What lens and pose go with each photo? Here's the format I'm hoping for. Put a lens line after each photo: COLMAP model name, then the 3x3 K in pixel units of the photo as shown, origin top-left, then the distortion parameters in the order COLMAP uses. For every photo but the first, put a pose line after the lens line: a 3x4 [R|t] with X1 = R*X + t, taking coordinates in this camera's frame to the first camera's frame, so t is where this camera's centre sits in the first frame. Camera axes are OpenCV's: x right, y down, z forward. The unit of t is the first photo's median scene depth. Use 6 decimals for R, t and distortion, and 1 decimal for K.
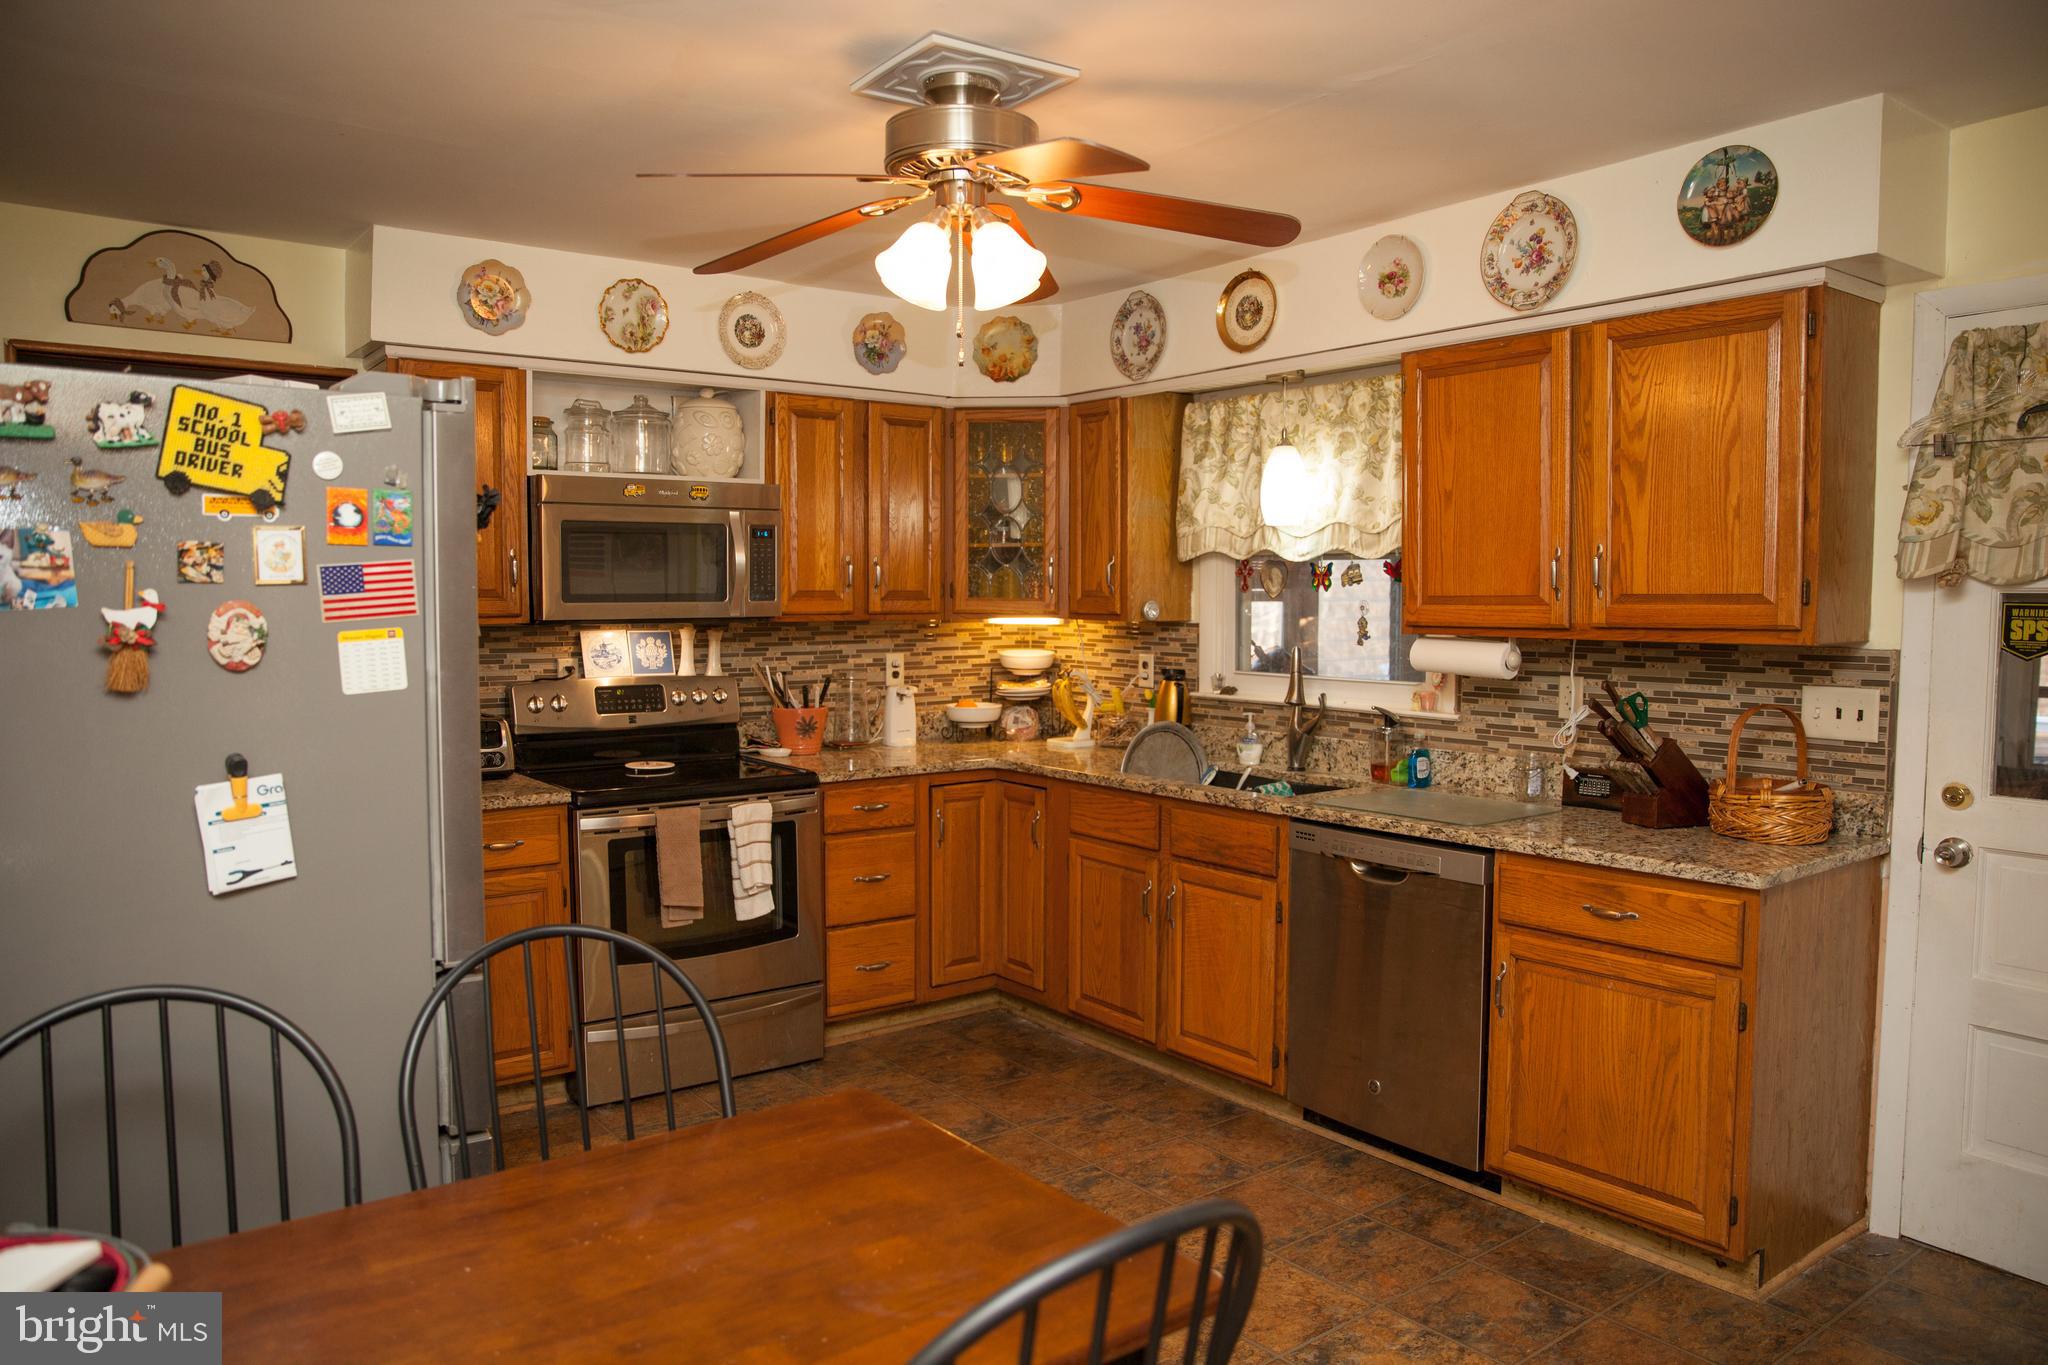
lens RADIAL K [[1385.9, 0, 1021.9], [0, 1385.9, 692.7], [0, 0, 1]] dist [-0.109539, 0.084879]
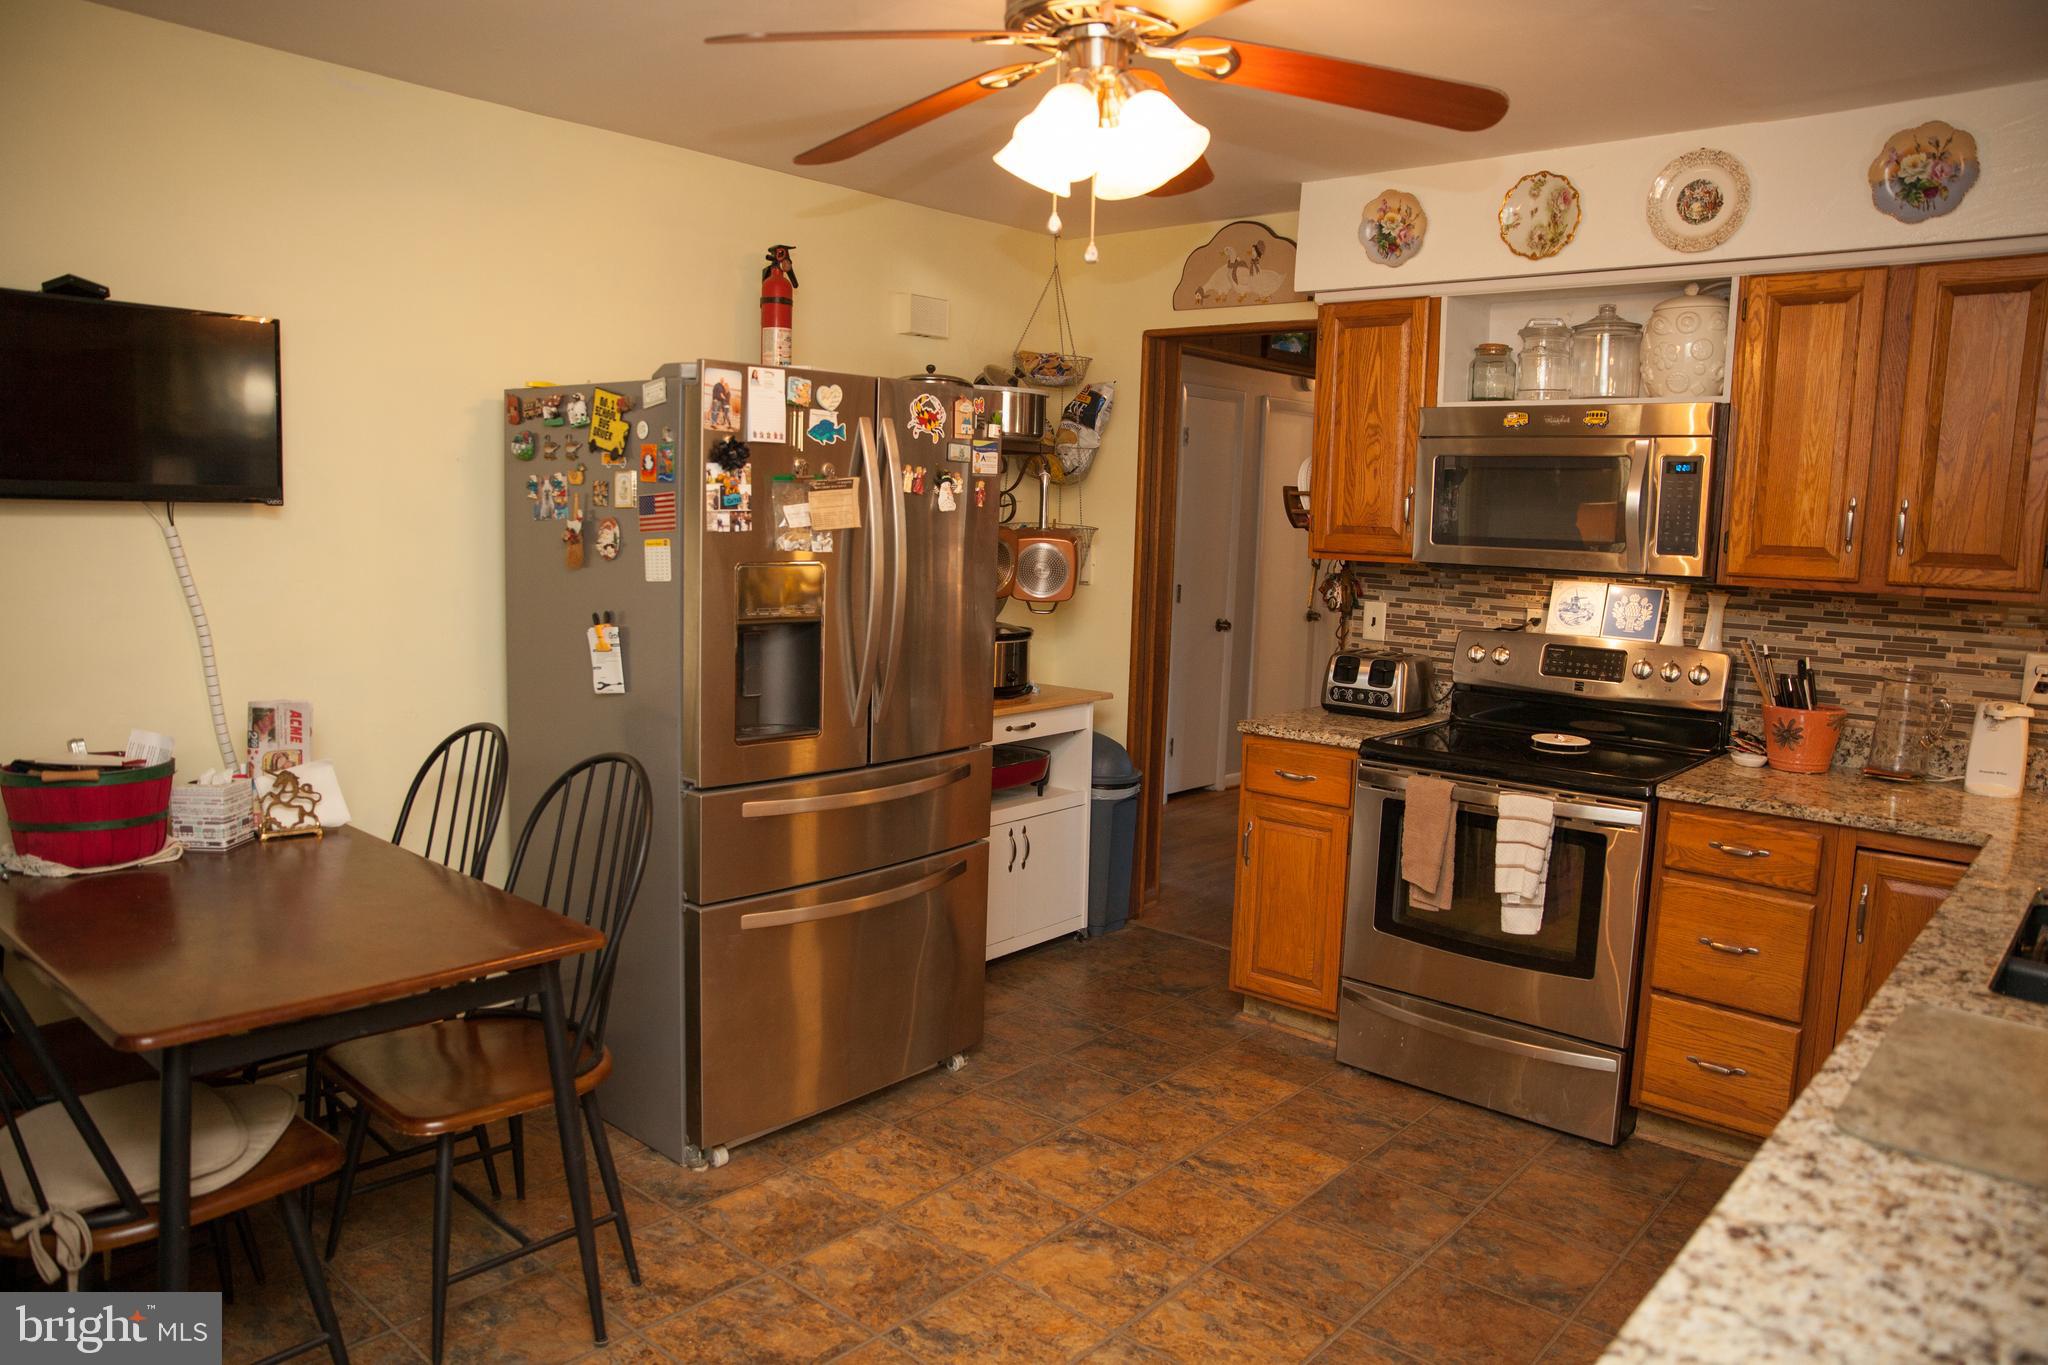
lens RADIAL K [[1385.9, 0, 1021.9], [0, 1385.9, 692.7], [0, 0, 1]] dist [-0.109539, 0.084879]
pose [[0.199449, 0.135630, -0.970477, 0.501050], [-0.098517, 0.988132, 0.117850, -0.045033], [0.974943, 0.072104, 0.210443, 0.502343]]
